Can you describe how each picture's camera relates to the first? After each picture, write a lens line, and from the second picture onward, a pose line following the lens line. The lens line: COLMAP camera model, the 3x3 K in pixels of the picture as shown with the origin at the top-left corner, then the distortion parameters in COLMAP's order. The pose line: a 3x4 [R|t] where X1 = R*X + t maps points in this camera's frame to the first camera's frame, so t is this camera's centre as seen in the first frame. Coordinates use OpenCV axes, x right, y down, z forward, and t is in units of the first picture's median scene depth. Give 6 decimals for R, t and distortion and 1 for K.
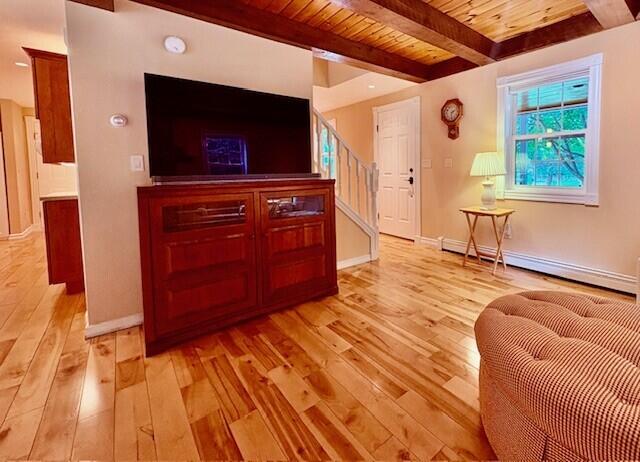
lens RADIAL K [[300.4, 0, 362.4], [0, 300.4, 183.7], [0, 0, 1]] dist [-0.009672, 0.000125]
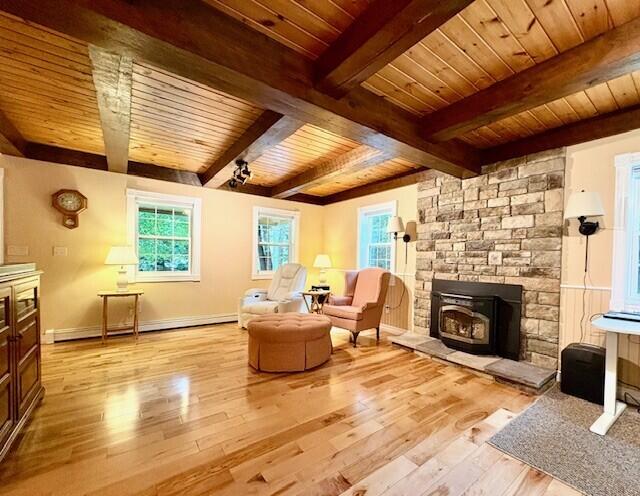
lens RADIAL K [[289.8, 0, 341.3], [0, 289.8, 264.9], [0, 0, 1]] dist [0.002339, 0.000339]
pose [[0.042632, 0.001358, 0.999090, -0.929083], [0.029052, 0.999575, -0.002598, 0.007176], [-0.998668, 0.029136, 0.042575, 0.058197]]
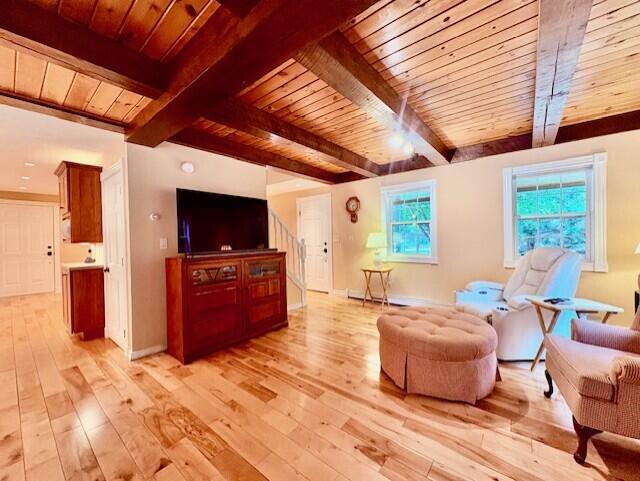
lens RADIAL K [[255.6, 0, 318.9], [0, 255.6, 237.2], [0, 0, 1]] dist [-0.003386, -0.000442]
pose [[0.982248, -0.005116, 0.187516, -0.168066], [0.015590, 0.998396, -0.054426, -0.013811], [-0.186937, 0.056383, 0.980752, -0.337887]]
